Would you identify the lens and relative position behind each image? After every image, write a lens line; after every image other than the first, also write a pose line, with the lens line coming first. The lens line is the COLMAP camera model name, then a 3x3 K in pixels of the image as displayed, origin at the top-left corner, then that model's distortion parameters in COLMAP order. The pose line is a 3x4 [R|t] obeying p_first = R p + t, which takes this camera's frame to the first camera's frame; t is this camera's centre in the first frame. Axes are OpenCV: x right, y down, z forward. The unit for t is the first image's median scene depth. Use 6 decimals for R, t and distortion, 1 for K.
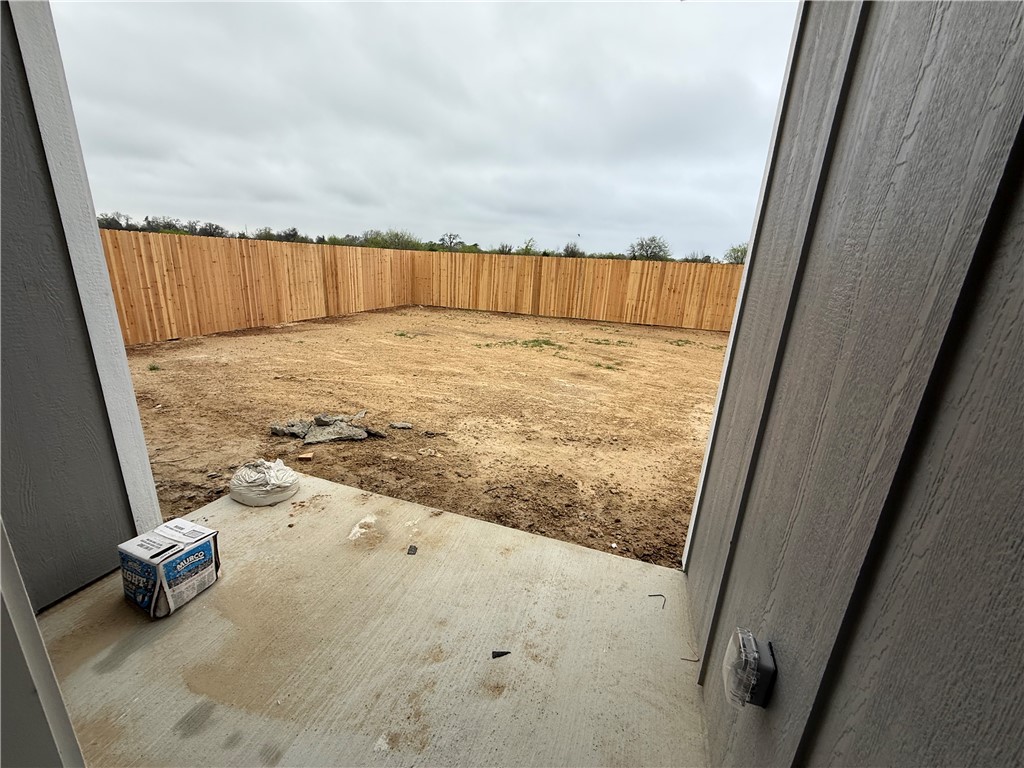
lens RADIAL K [[406.8, 0, 507.0], [0, 406.8, 384.2], [0, 0, 1]] dist [-0.001661, 0.000715]
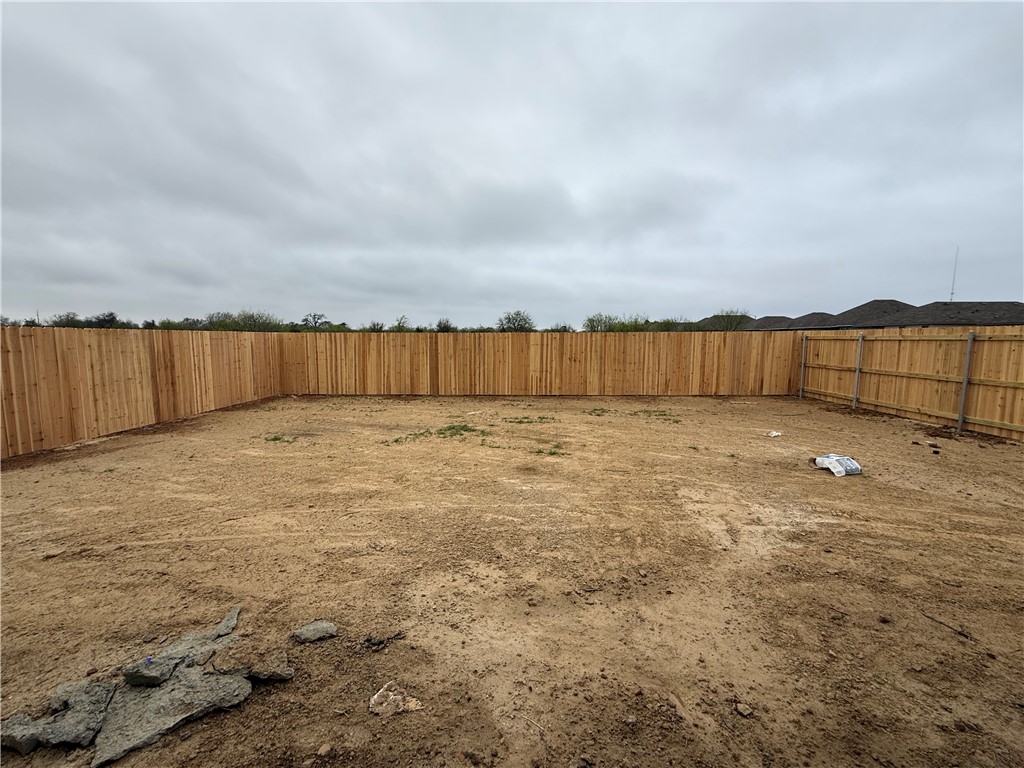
lens RADIAL K [[406.8, 0, 509.9], [0, 406.8, 383.7], [0, 0, 1]] dist [-0.001661, 0.000715]
pose [[0.950900, -0.079232, 0.299184, -0.086310], [0.130491, 0.979191, -0.155425, -0.067112], [-0.280644, 0.186835, 0.941452, 0.197269]]
